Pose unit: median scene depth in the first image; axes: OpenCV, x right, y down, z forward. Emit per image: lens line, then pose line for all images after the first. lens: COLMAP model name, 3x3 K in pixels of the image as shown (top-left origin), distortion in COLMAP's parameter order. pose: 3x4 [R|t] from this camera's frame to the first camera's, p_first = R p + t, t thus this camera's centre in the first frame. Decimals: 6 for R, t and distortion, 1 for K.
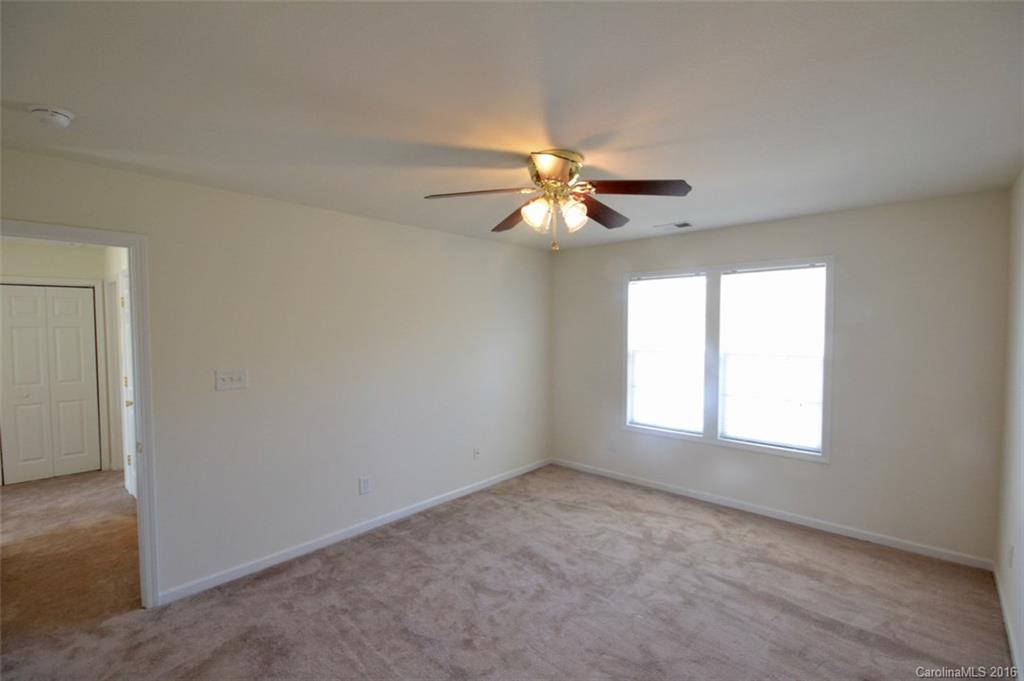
lens RADIAL K [[455.7, 0, 511.6], [0, 455.7, 342.9], [0, 0, 1]] dist [0.001134, -0.008265]
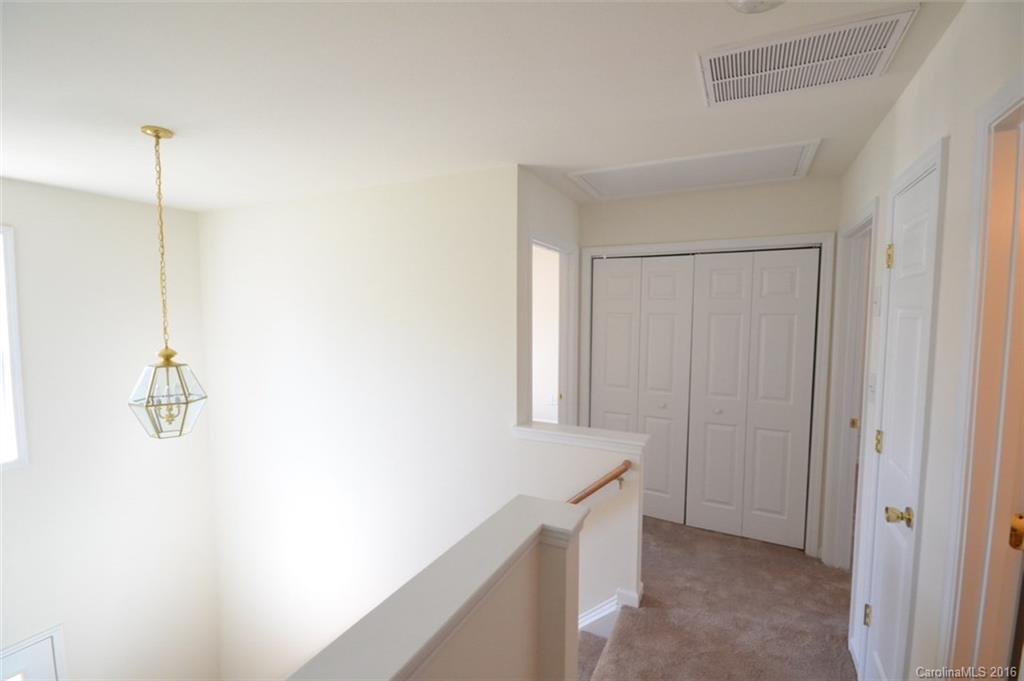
lens RADIAL K [[453.7, 0, 510.5], [0, 453.7, 344.0], [0, 0, 1]] dist [-0.014287, 0.000447]
pose [[0.260041, 0.070547, -0.963017, -0.506217], [-0.045647, 0.997111, 0.060719, -0.014965], [0.964518, 0.028169, 0.262510, 0.514719]]
